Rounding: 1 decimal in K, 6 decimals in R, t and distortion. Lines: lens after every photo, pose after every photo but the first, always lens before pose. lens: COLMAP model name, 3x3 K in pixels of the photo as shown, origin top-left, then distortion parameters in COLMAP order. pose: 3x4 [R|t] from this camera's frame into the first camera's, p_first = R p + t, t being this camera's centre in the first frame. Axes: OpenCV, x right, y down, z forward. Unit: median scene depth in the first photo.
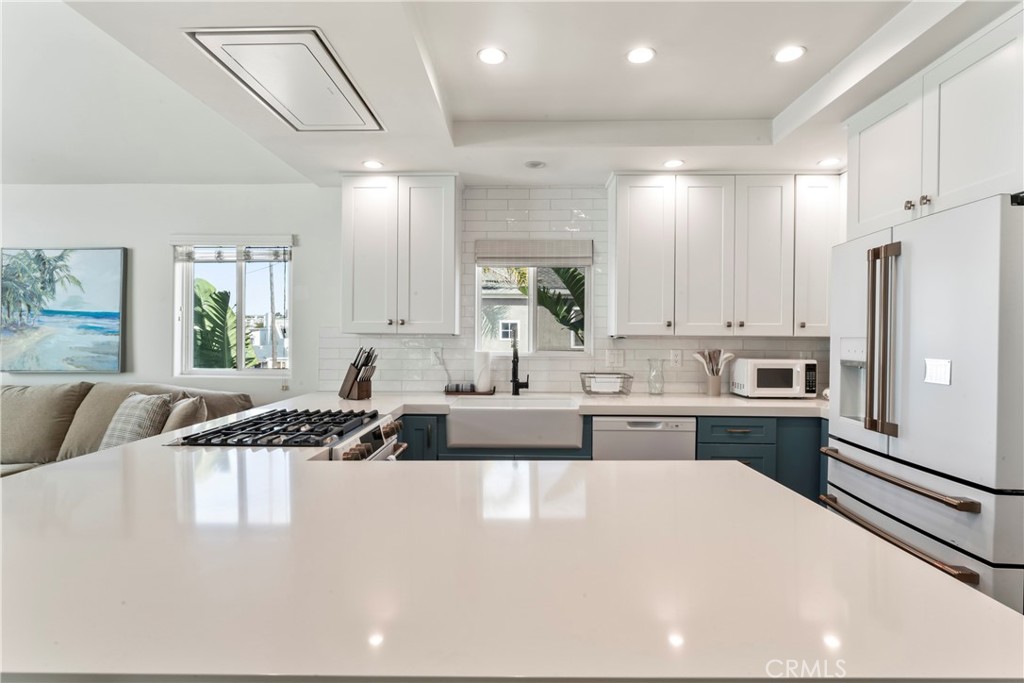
lens RADIAL K [[498.4, 0, 512.0], [0, 498.4, 341.5], [0, 0, 1]] dist [0.000014, -0.000003]
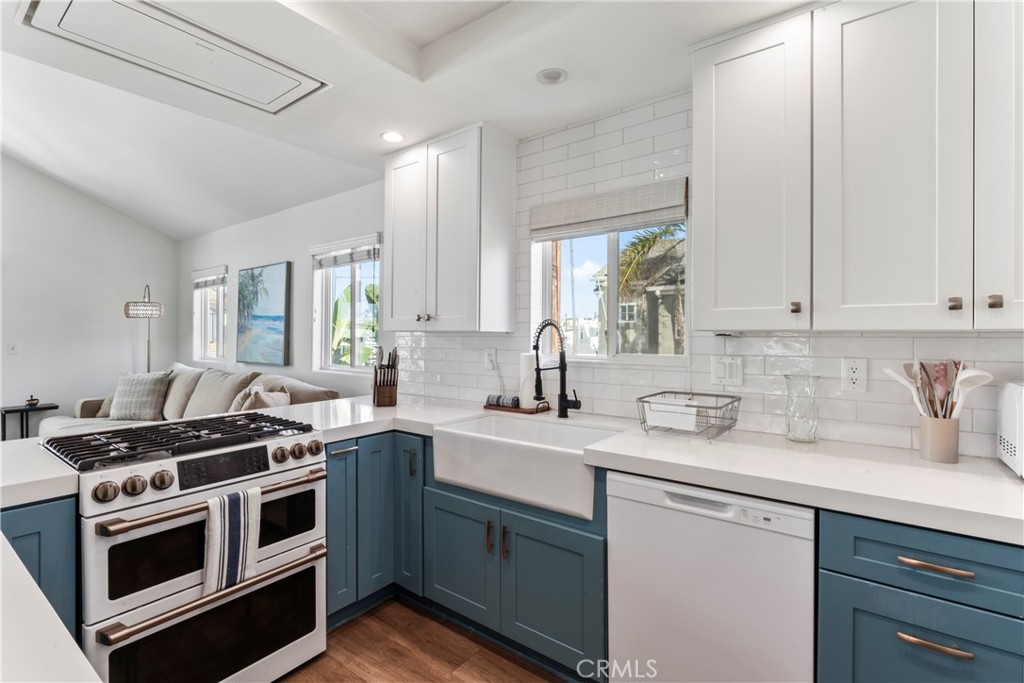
lens RADIAL K [[472.3, 0, 510.1], [0, 472.3, 337.4], [0, 0, 1]] dist [-0.004788, -0.000297]
pose [[0.814697, -0.000438, -0.579886, 0.321200], [-0.003069, 0.999982, -0.005068, -0.001790], [0.579878, 0.005909, 0.814682, 0.399673]]
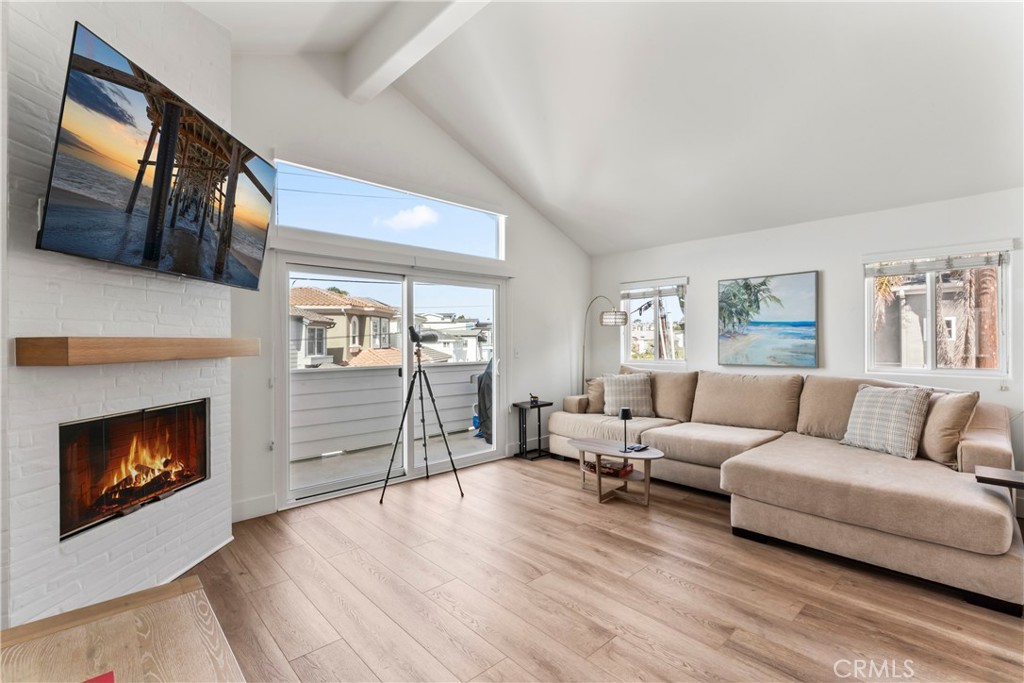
lens RADIAL K [[457.8, 0, 512.0], [0, 457.8, 341.5], [0, 0, 1]] dist [0.000039, -0.000054]
pose [[0.702047, -0.008124, -0.712084, -0.506901], [0.004515, 0.999966, -0.006957, -0.001586], [0.712116, 0.001669, 0.702060, -0.393752]]
